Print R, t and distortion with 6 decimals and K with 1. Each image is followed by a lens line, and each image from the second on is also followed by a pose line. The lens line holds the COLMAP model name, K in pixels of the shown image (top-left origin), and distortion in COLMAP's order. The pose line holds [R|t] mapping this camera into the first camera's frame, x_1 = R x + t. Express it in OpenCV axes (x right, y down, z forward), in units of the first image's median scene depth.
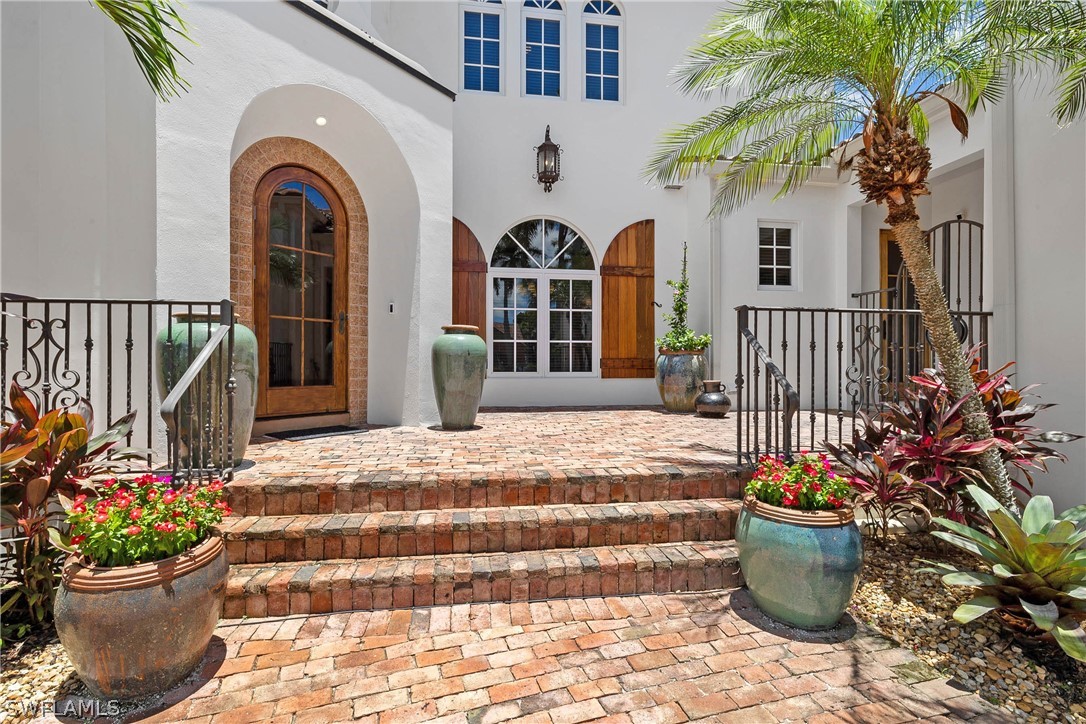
lens RADIAL K [[495.6, 0, 547.3], [0, 495.6, 367.5], [0, 0, 1]] dist [-0.017796, 0.000049]
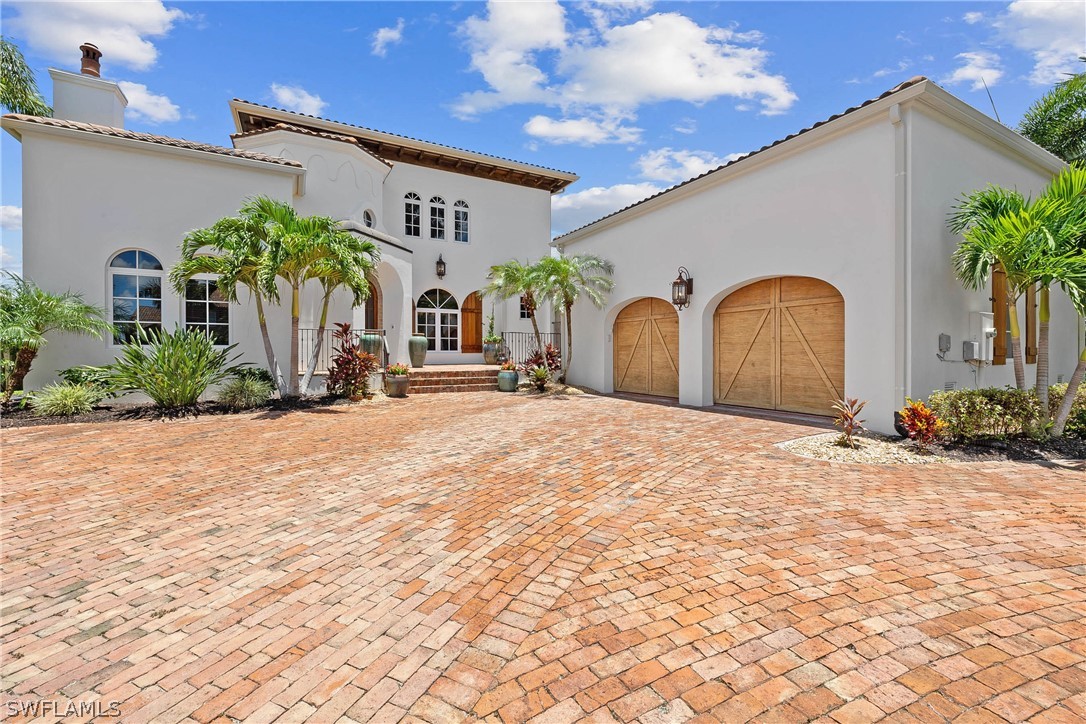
lens RADIAL K [[430.7, 0, 527.7], [0, 430.7, 365.7], [0, 0, 1]] dist [0.000526, 0.000147]
pose [[0.950436, -0.011122, 0.310721, -0.258830], [0.004415, 0.999742, 0.022282, 0.039391], [-0.310888, -0.019805, 0.950240, -1.215632]]
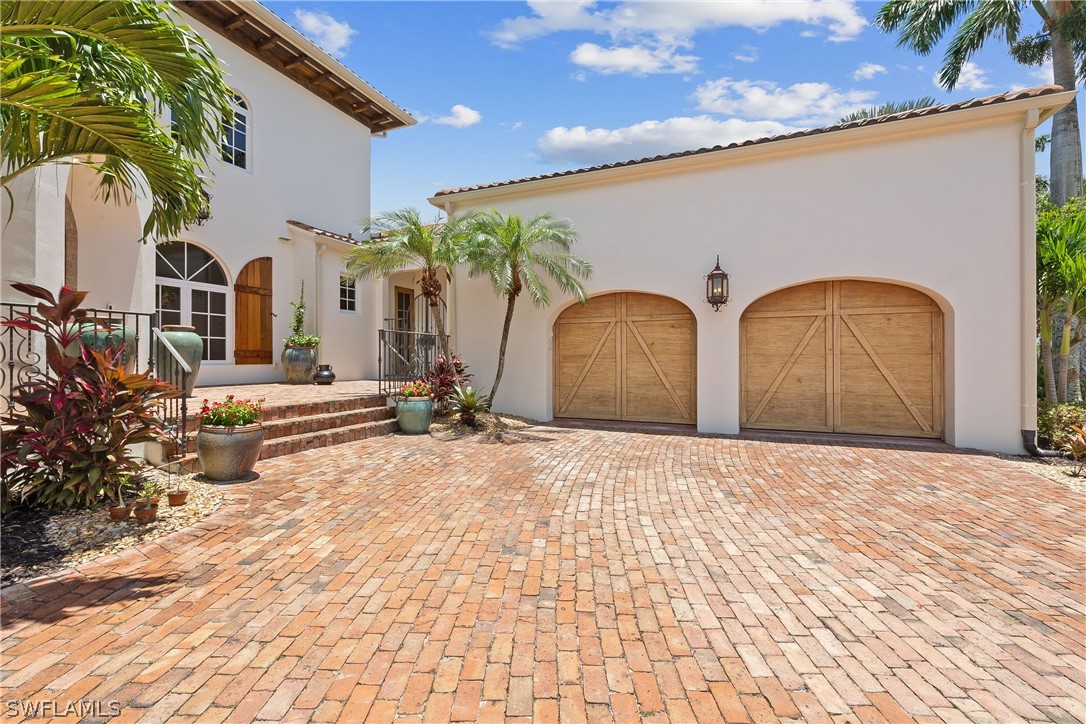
lens RADIAL K [[450.7, 0, 524.8], [0, 450.7, 364.6], [0, 0, 1]] dist [-0.001028, -0.000071]
pose [[0.554629, -0.012314, 0.832007, -0.509414], [0.007335, 0.999924, 0.009910, 0.015573], [-0.832066, 0.000606, 0.554677, -0.400252]]
